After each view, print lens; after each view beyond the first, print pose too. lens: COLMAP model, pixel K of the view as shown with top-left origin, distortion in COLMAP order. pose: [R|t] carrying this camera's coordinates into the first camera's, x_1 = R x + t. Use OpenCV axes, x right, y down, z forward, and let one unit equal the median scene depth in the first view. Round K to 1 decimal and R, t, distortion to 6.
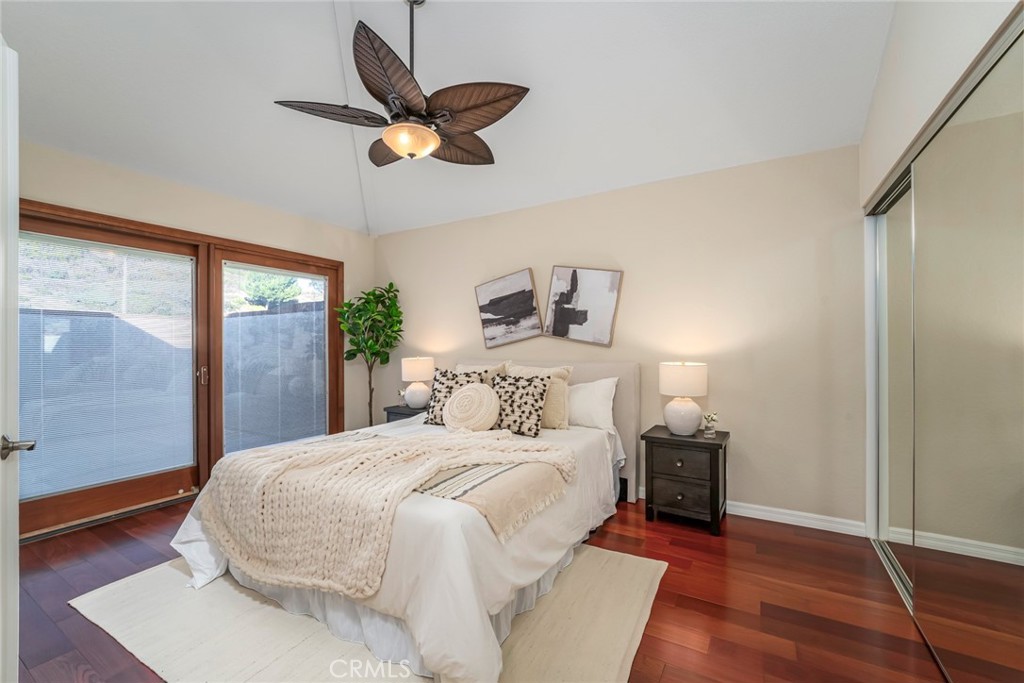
lens RADIAL K [[418.3, 0, 515.2], [0, 418.3, 344.9], [0, 0, 1]] dist [-0.014498, -0.000229]
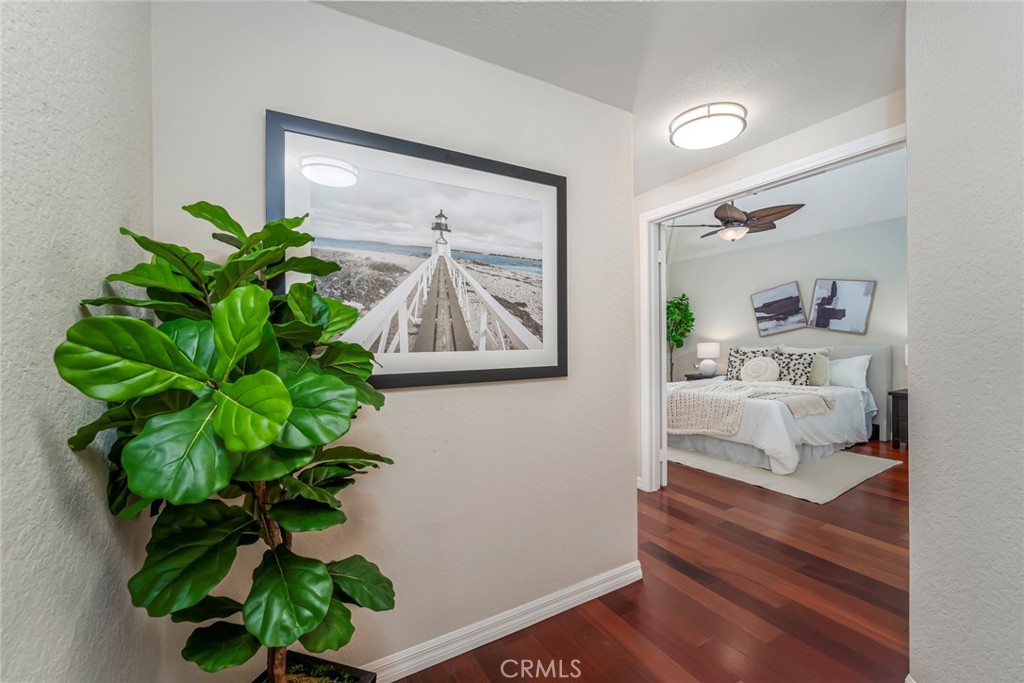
lens RADIAL K [[418.3, 0, 506.8], [0, 418.3, 341.6], [0, 0, 1]] dist [-0.014498, -0.000229]
pose [[0.863101, -0.003489, -0.505019, -0.118202], [0.010657, 0.999879, 0.011306, 0.000099], [0.504919, -0.015140, 0.863034, -0.852739]]
